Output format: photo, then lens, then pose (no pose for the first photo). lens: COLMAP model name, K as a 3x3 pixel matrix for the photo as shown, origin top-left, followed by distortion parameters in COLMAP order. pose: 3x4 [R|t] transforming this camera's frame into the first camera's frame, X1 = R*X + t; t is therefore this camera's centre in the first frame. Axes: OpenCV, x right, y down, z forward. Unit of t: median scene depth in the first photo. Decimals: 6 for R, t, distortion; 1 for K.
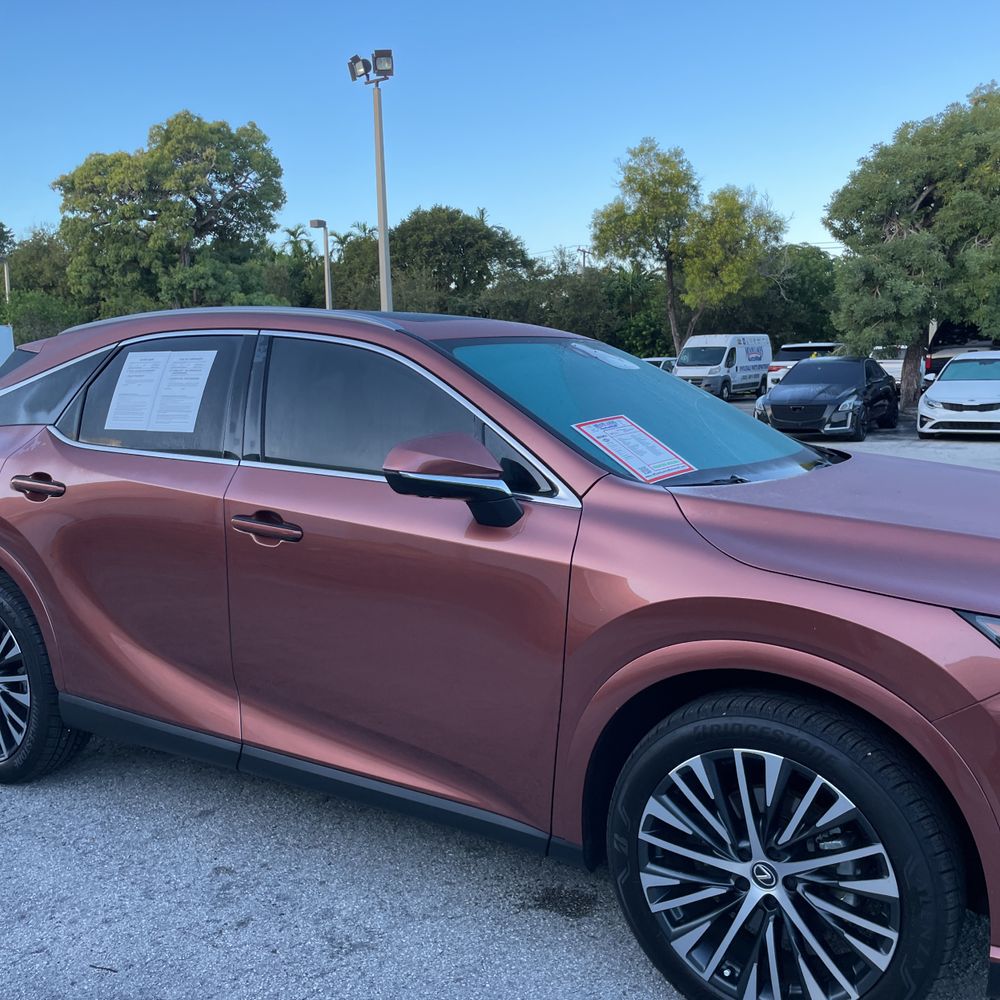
lens RADIAL K [[1012.7, 0, 513.7], [0, 1012.7, 499.0], [0, 0, 1]] dist [0.034548, 0.000000]
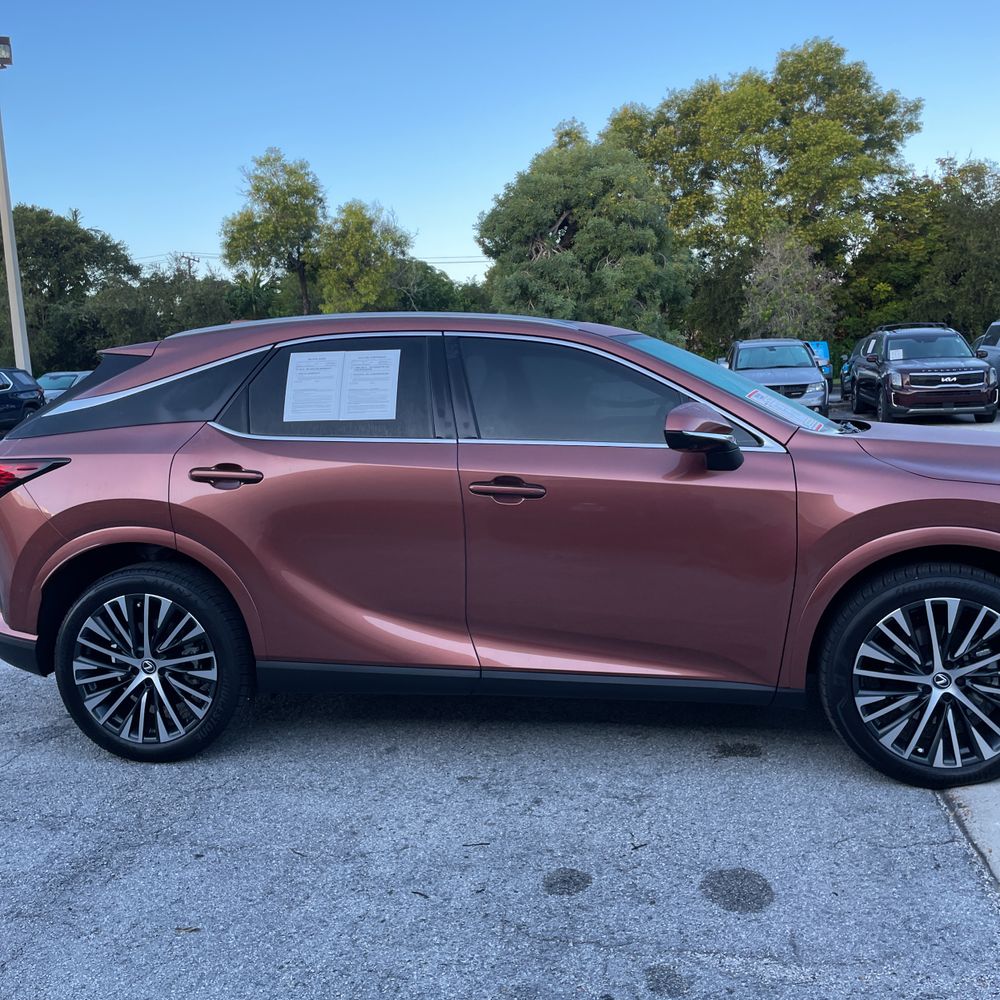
lens RADIAL K [[1012.7, 0, 507.7], [0, 1012.7, 492.2], [0, 0, 1]] dist [0.034548, 0.000000]
pose [[0.927801, -0.062815, 0.367749, -0.857479], [0.068783, 0.997627, -0.003128, 0.043333], [-0.366680, 0.028197, 0.929920, -0.185170]]
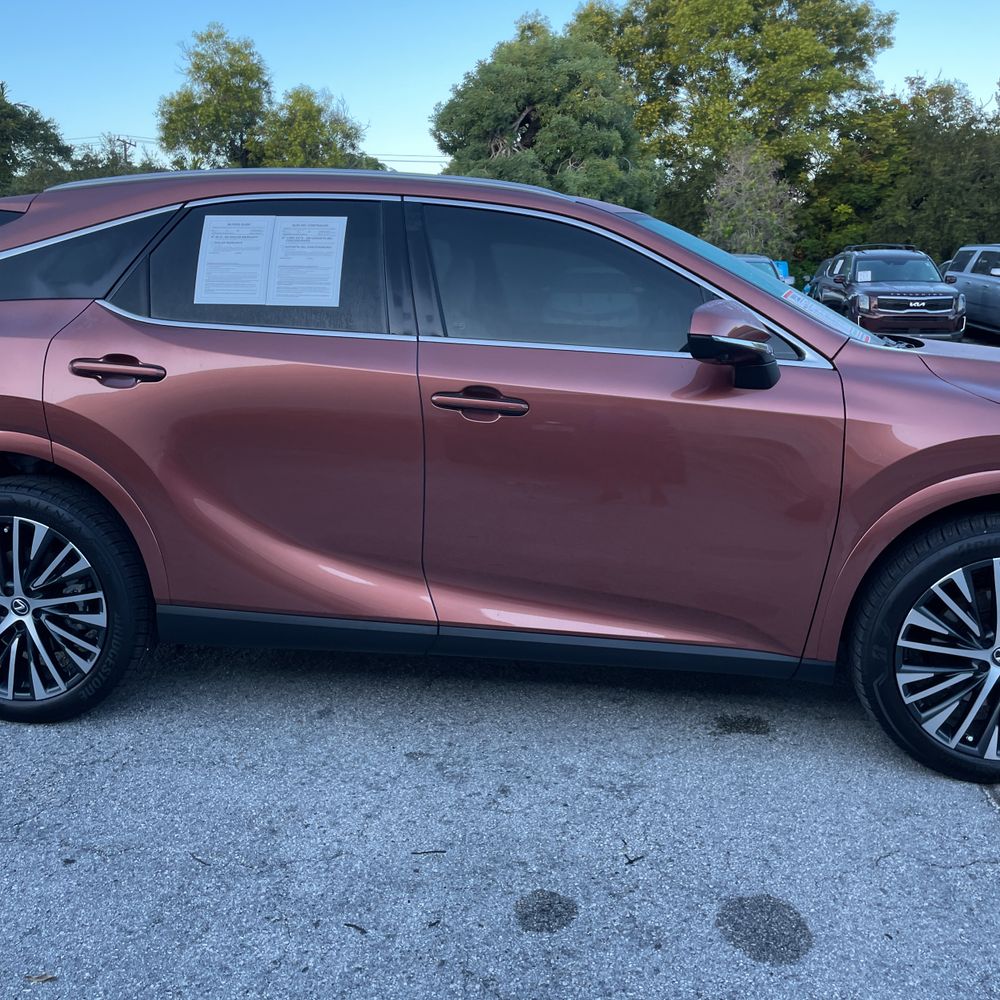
lens RADIAL K [[1012.7, 0, 507.8], [0, 1012.7, 497.9], [0, 0, 1]] dist [0.034548, 0.000000]
pose [[0.908691, -0.065487, 0.412301, -0.770193], [0.030486, 0.995392, 0.090912, 0.038893], [-0.416355, -0.070041, 0.906500, 0.119816]]
